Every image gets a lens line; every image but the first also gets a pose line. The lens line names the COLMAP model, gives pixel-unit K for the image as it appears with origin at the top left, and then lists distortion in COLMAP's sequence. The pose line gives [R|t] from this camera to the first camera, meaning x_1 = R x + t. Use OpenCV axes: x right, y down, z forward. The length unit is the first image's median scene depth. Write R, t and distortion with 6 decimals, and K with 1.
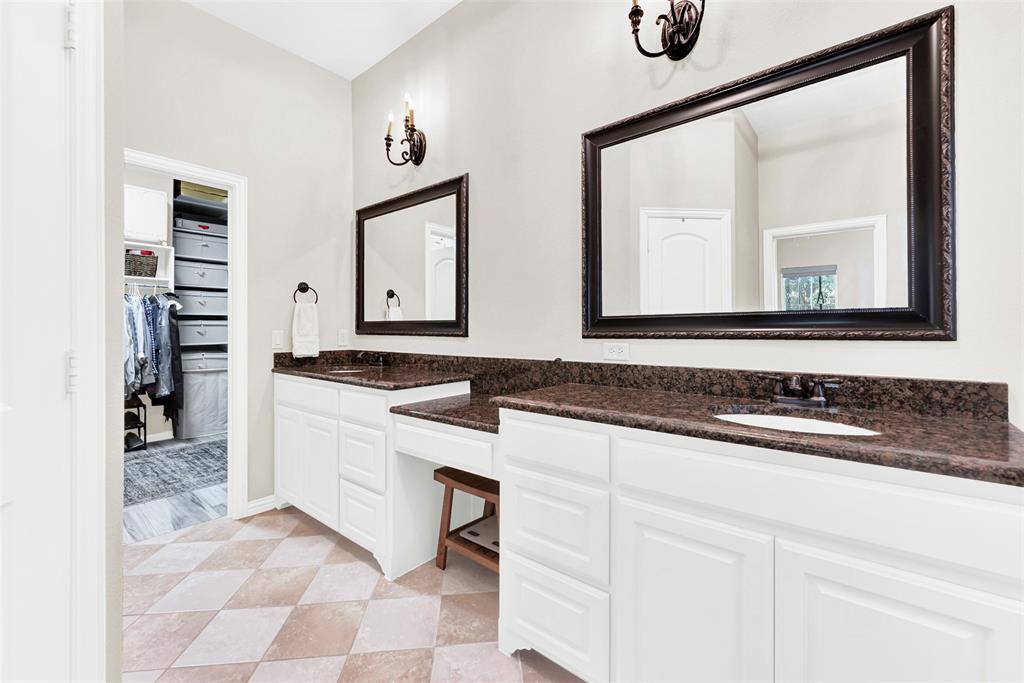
lens RADIAL K [[417.7, 0, 512.0], [0, 417.7, 333.1], [0, 0, 1]] dist [0.000276, -0.000070]
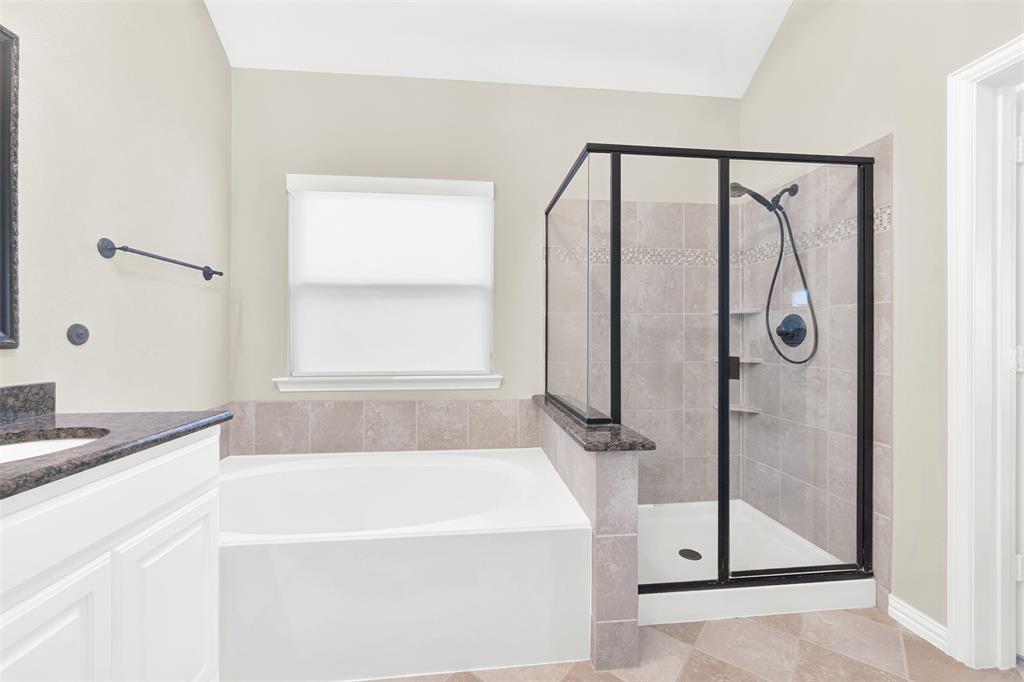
lens RADIAL K [[417.7, 0, 512.0], [0, 417.7, 338.9], [0, 0, 1]] dist [0.000276, -0.000070]
pose [[-0.719227, -0.000809, 0.694774, -0.630434], [0.001040, 0.999997, 0.002241, -0.007342], [-0.694774, 0.002334, -0.719224, 0.913619]]
